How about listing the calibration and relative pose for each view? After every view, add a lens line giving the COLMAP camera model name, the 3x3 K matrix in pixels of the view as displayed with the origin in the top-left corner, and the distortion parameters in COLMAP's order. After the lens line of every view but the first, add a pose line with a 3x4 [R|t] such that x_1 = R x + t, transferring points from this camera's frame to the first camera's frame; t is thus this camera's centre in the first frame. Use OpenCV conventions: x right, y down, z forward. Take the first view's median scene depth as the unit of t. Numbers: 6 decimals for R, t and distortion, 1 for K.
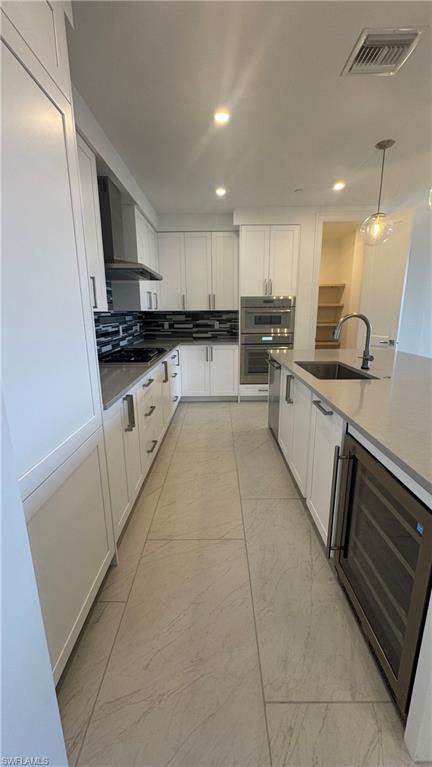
lens RADIAL K [[308.2, 0, 217.6], [0, 308.2, 382.6], [0, 0, 1]] dist [-0.002547, -0.000344]
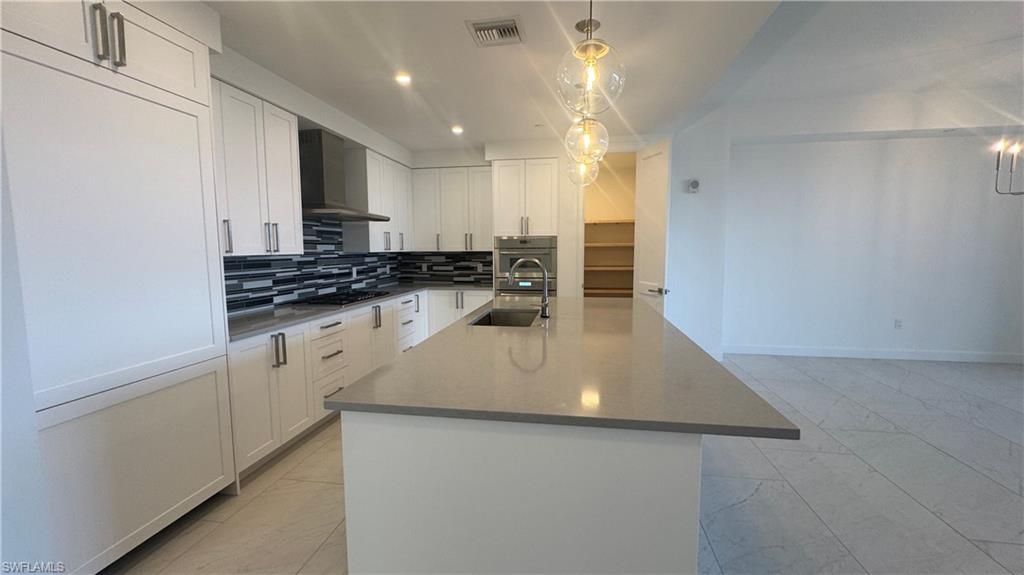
lens RADIAL K [[411.5, 0, 512.4], [0, 411.5, 285.8], [0, 0, 1]] dist [-0.002547, -0.000344]
pose [[0.987303, 0.017988, -0.157825, 0.305698], [-0.039364, 0.990283, -0.133379, 0.015543], [0.153892, 0.137898, 0.978418, -0.121017]]
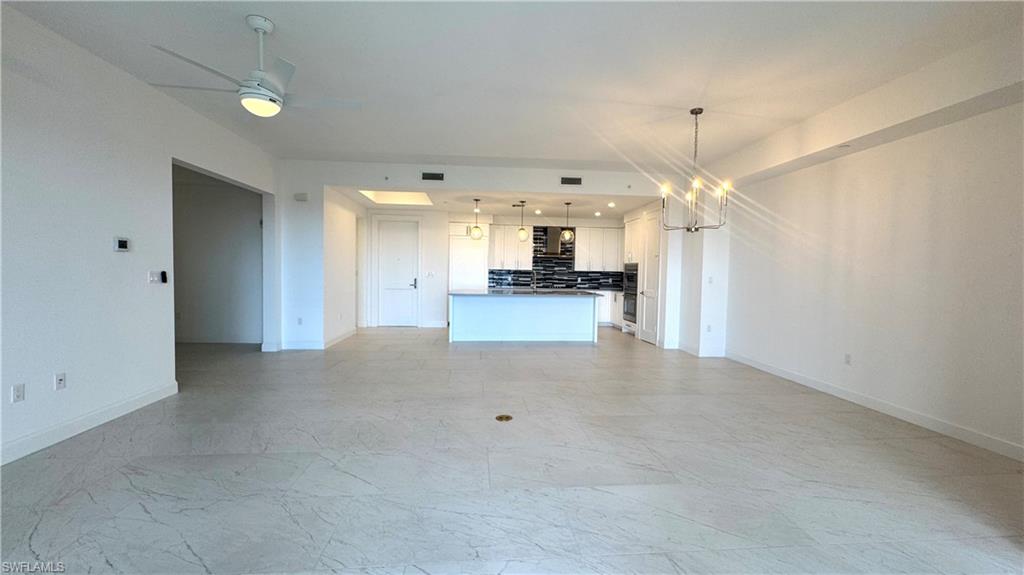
lens RADIAL K [[411.5, 0, 512.4], [0, 411.5, 285.8], [0, 0, 1]] dist [-0.002547, -0.000344]
pose [[0.079431, 0.047591, -0.995704, 2.121597], [-0.247206, 0.968598, 0.026575, -0.077676], [0.965702, 0.244033, 0.088701, 0.267565]]
